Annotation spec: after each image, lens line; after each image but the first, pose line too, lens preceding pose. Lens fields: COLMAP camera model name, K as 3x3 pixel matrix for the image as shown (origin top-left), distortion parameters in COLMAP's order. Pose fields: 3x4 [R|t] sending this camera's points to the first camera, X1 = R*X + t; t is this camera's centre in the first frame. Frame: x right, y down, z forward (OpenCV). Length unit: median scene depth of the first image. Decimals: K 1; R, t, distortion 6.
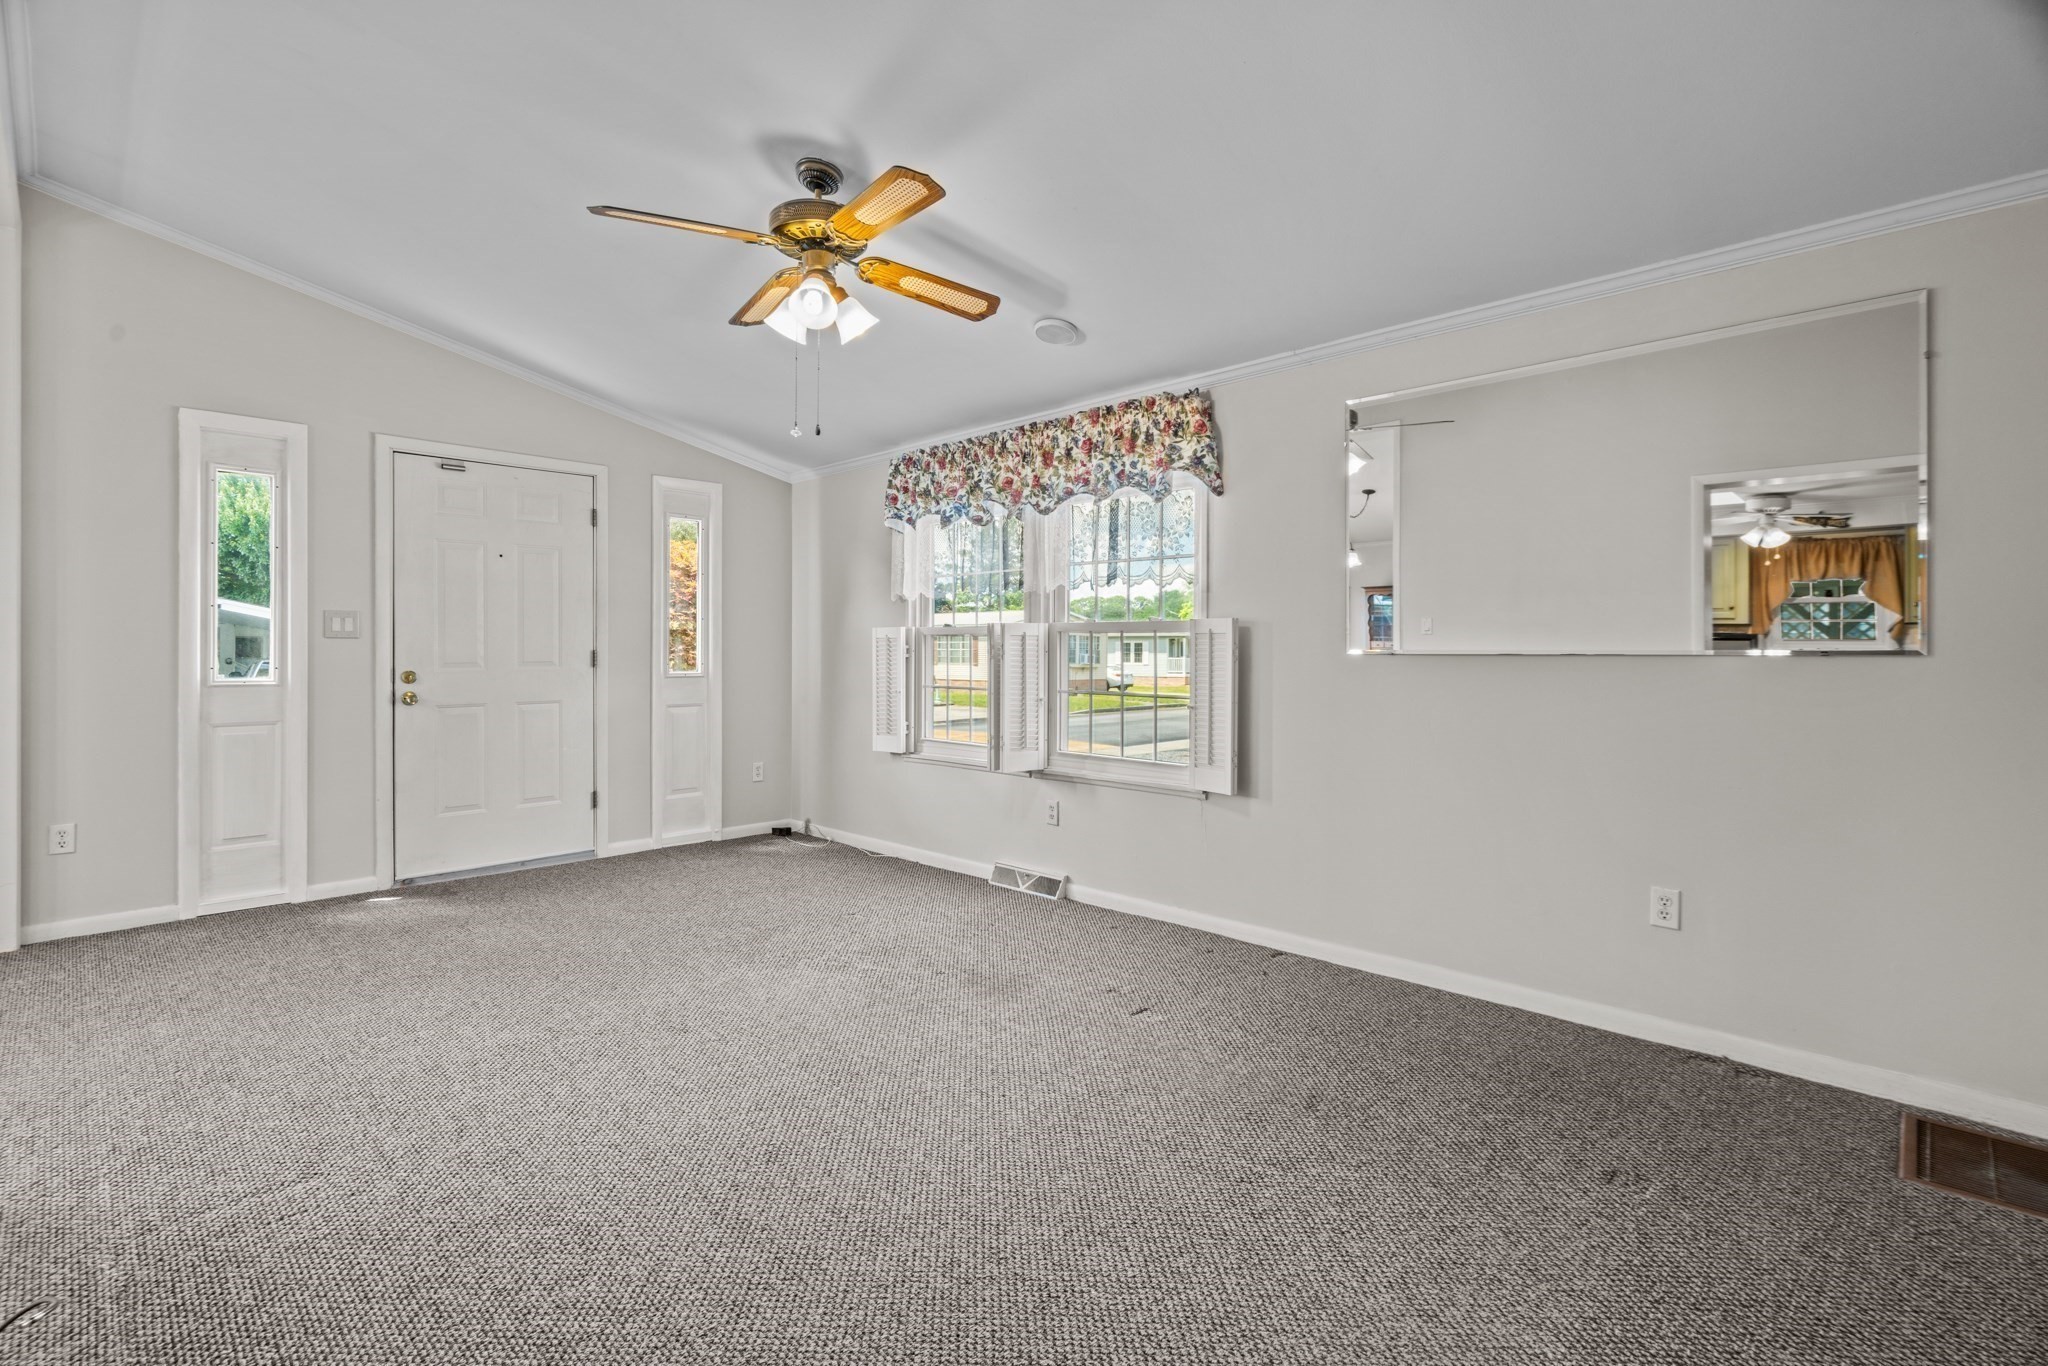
lens RADIAL K [[931.2, 0, 1028.3], [0, 931.2, 652.2], [0, 0, 1]] dist [-0.000693, 0.000691]
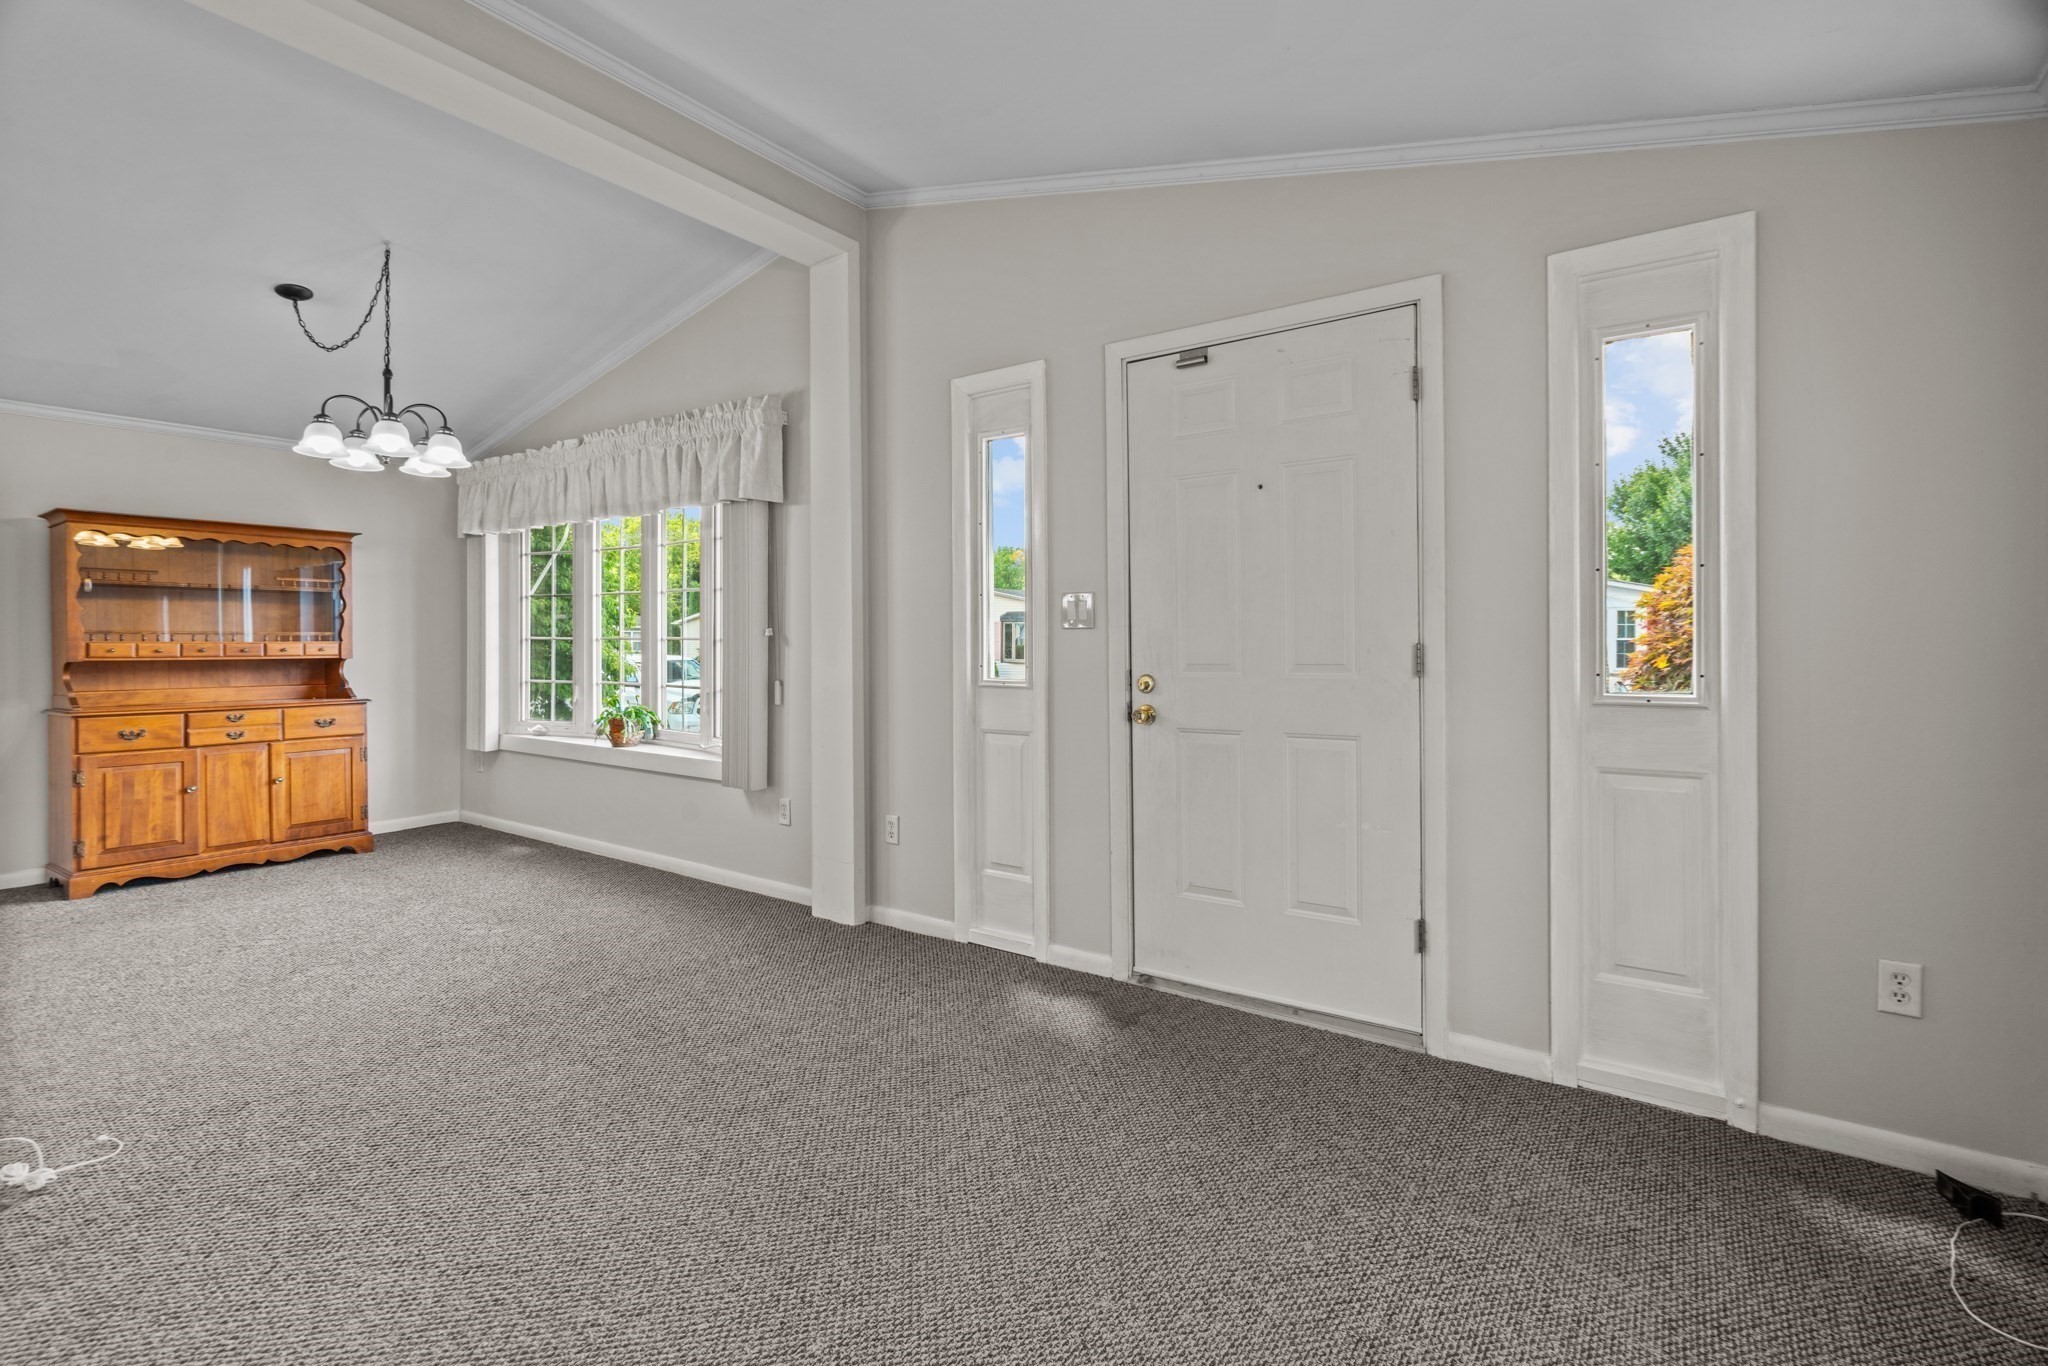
lens RADIAL K [[931.2, 0, 1028.3], [0, 931.2, 652.2], [0, 0, 1]] dist [-0.000693, 0.000691]
pose [[0.171899, -0.003963, -0.985107, -0.000246], [-0.006387, 0.999966, -0.005138, 0.007846], [0.985094, 0.007175, 0.171867, 0.797049]]
